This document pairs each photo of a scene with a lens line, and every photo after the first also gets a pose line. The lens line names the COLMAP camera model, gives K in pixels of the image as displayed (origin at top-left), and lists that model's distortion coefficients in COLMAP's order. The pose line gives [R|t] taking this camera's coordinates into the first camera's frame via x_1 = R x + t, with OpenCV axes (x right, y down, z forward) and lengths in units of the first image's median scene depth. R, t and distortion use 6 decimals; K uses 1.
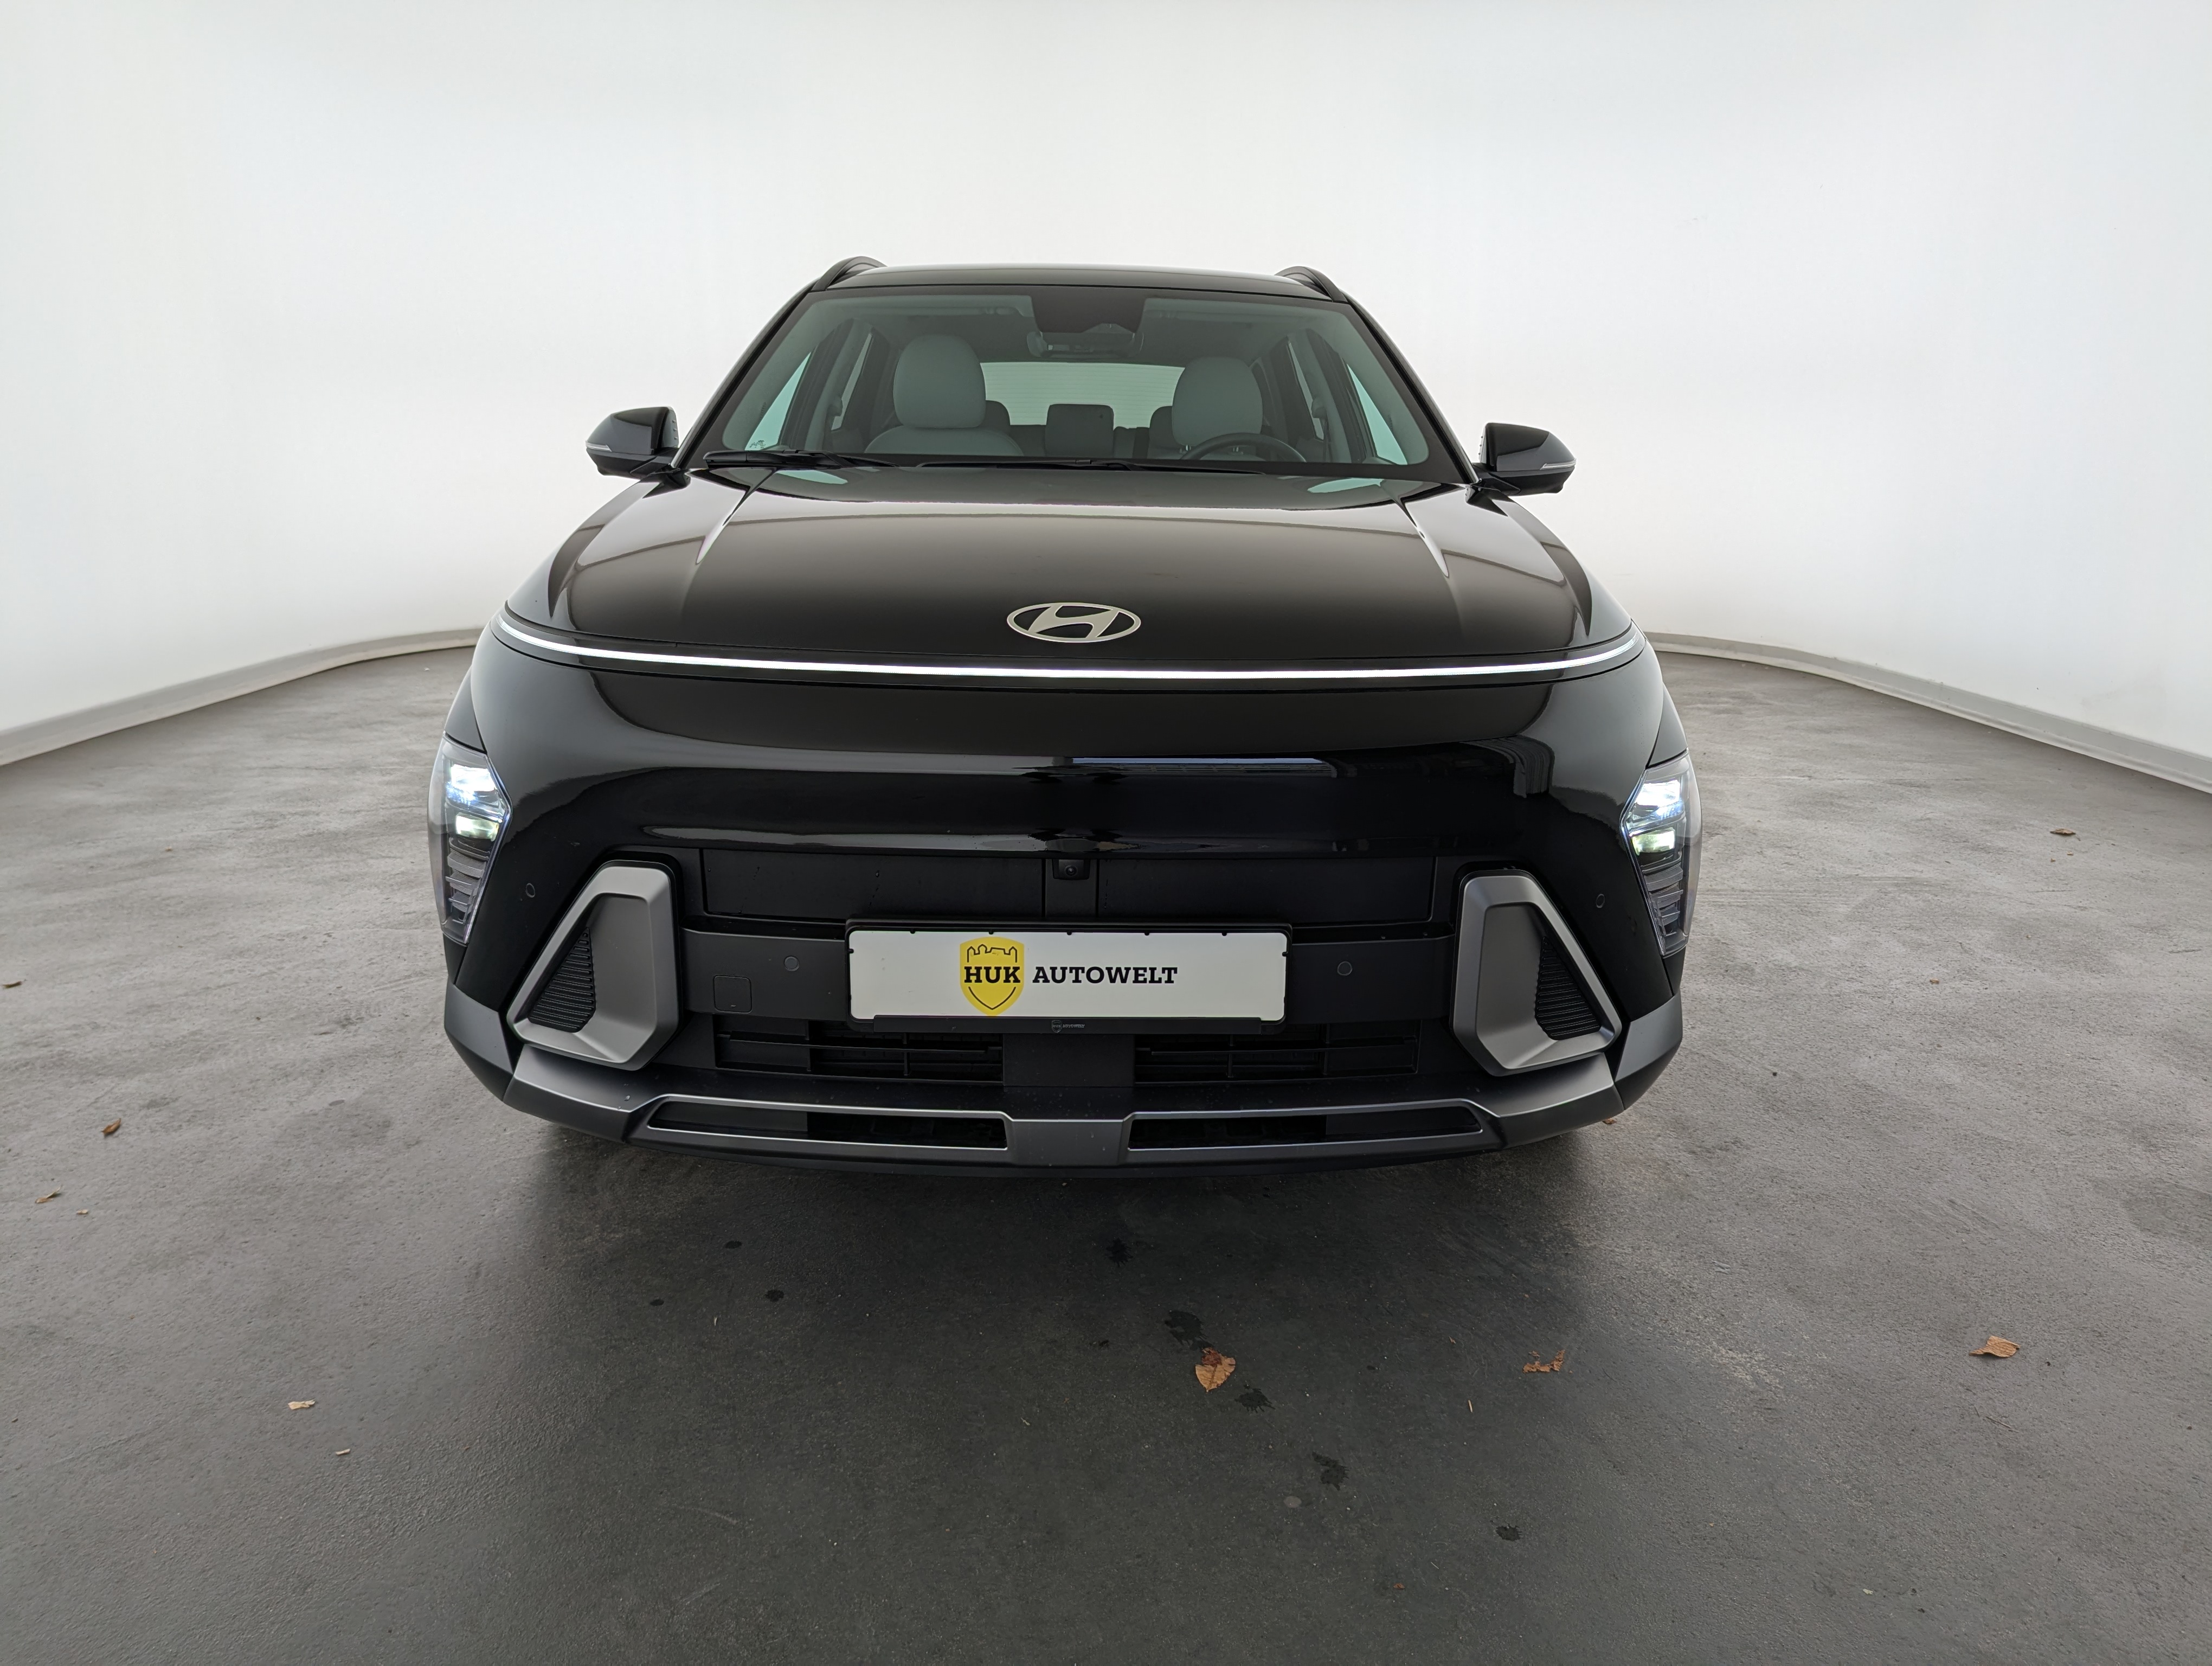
lens RADIAL K [[1512.5, 0, 1106.0], [0, 1512.5, 833.0], [0, 0, 1]] dist [0.046156, -0.059060]
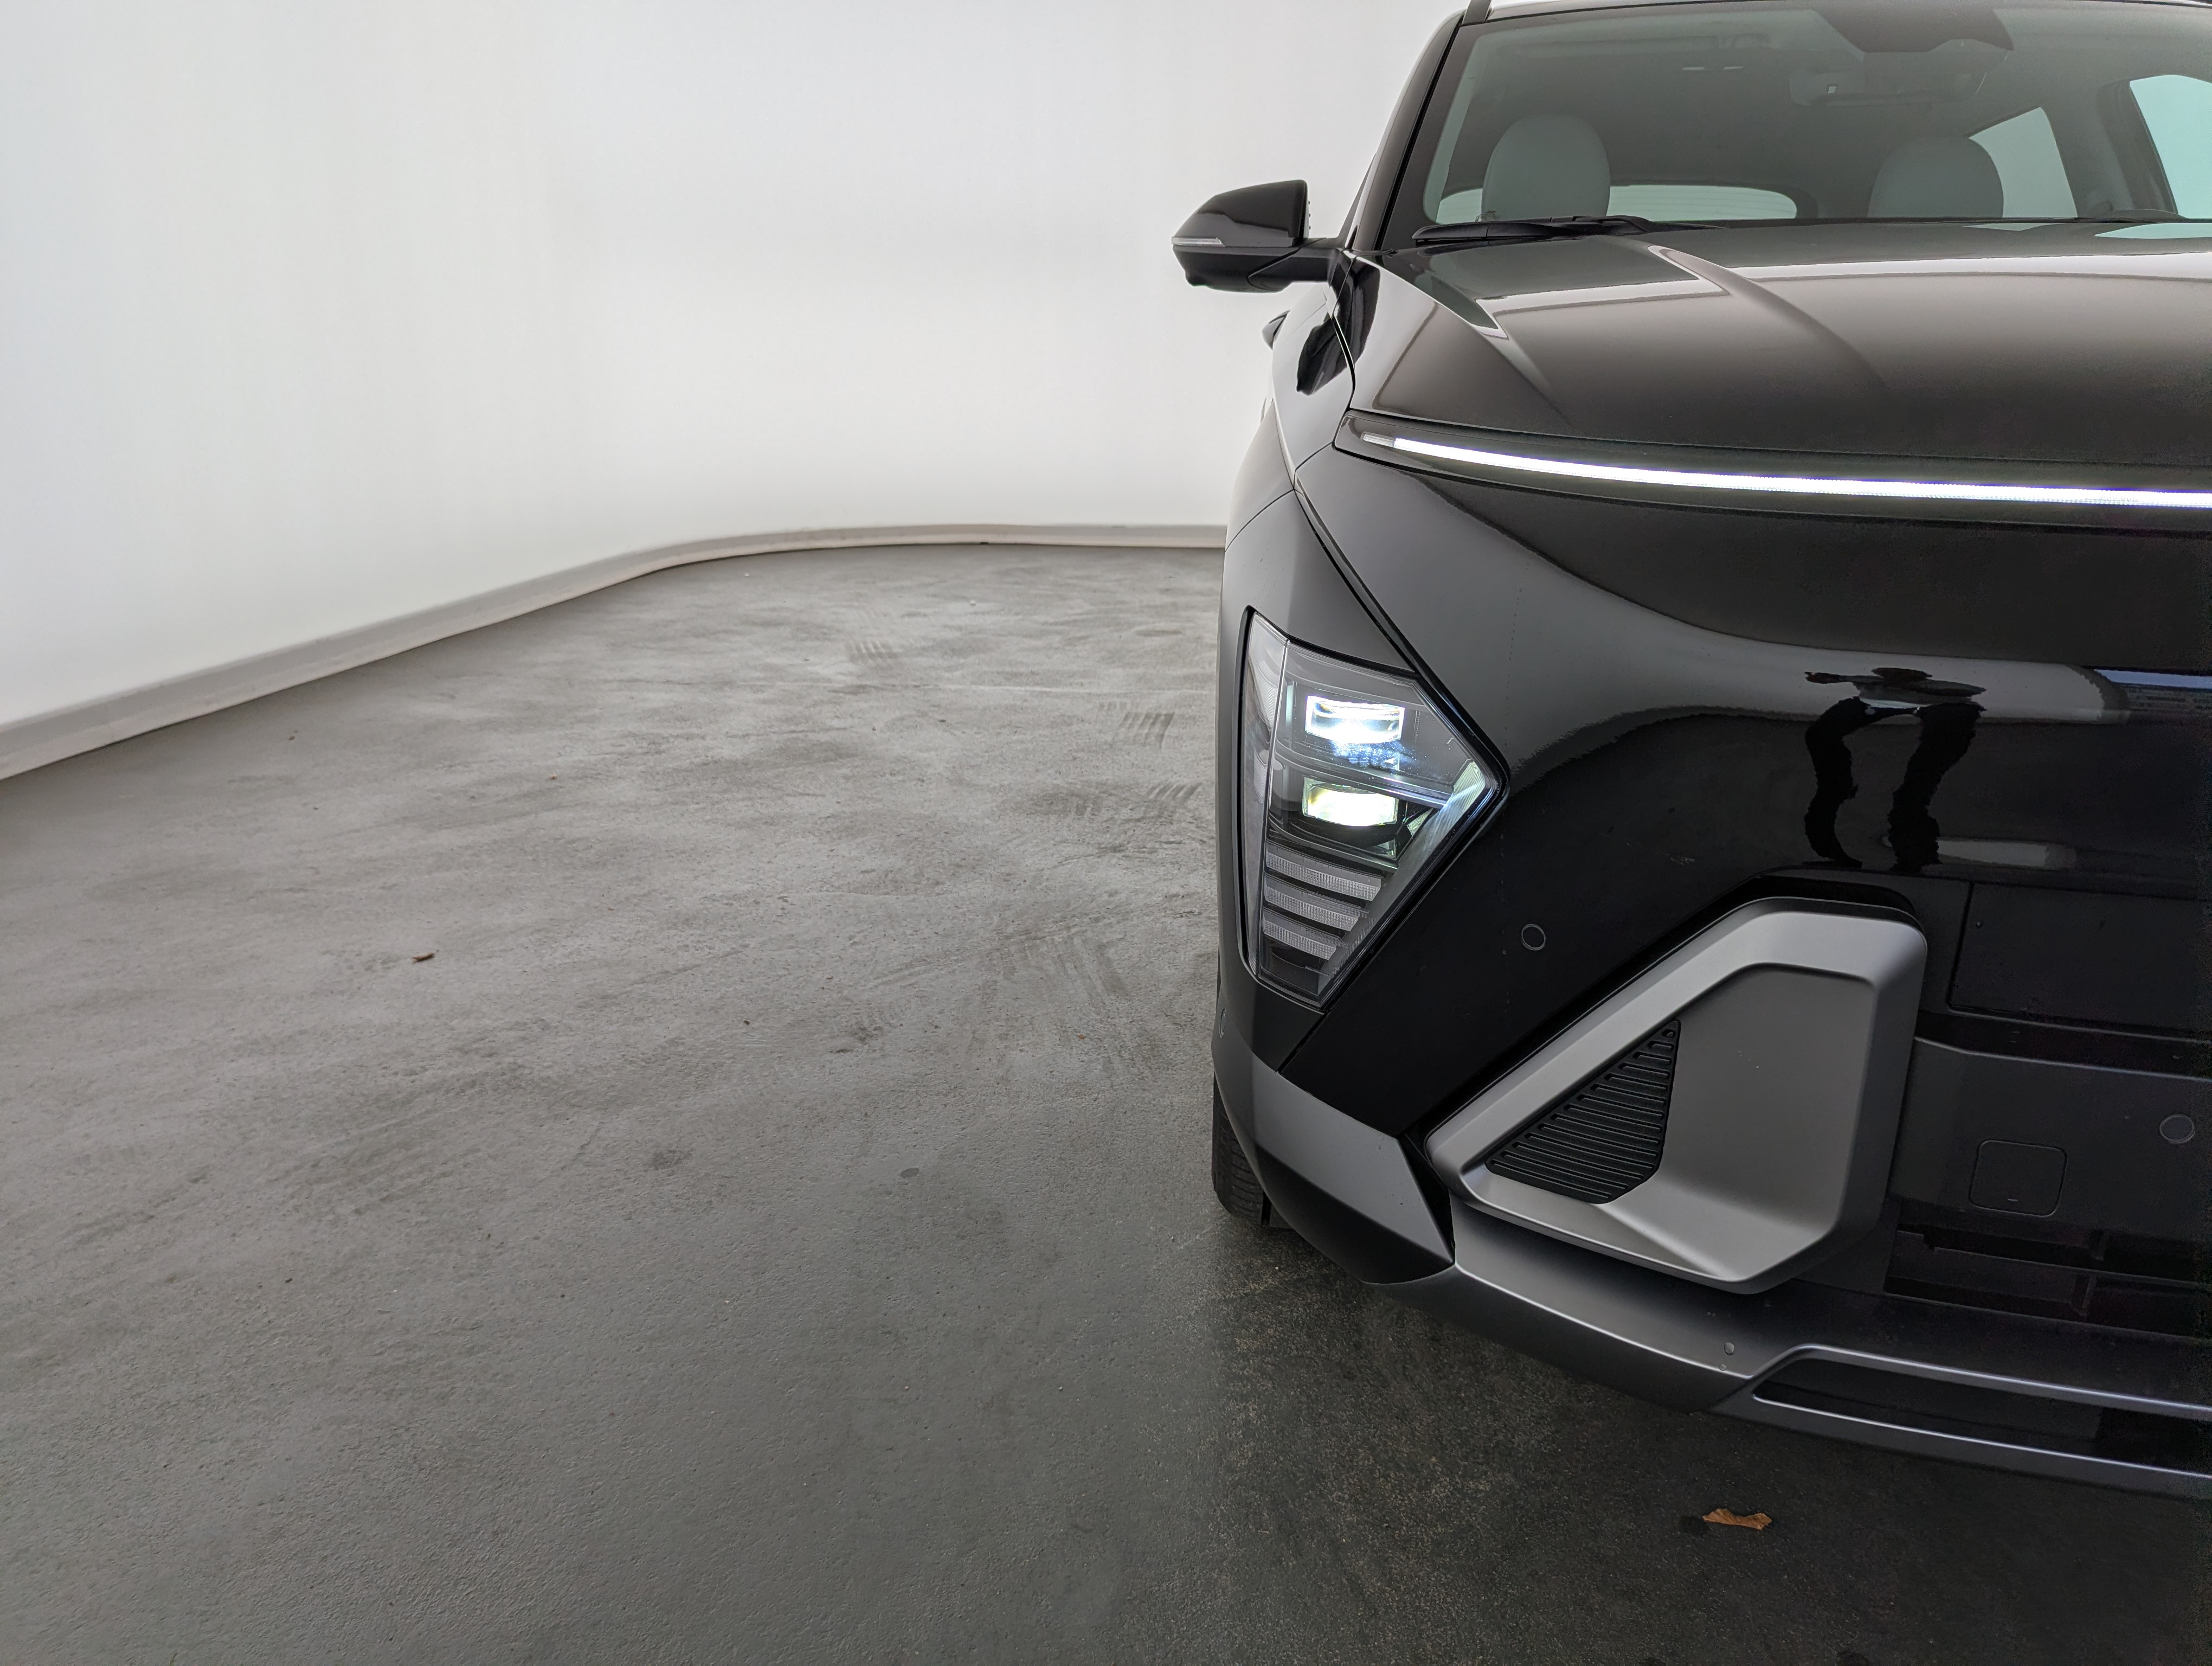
lens RADIAL K [[1512.5, 0, 1106.0], [0, 1512.5, 833.0], [0, 0, 1]] dist [0.046156, -0.059060]
pose [[0.992031, 0.032494, -0.121736, -0.247171], [-0.026320, 0.998301, 0.051985, -0.012013], [0.123218, -0.048367, 0.991200, 0.243562]]
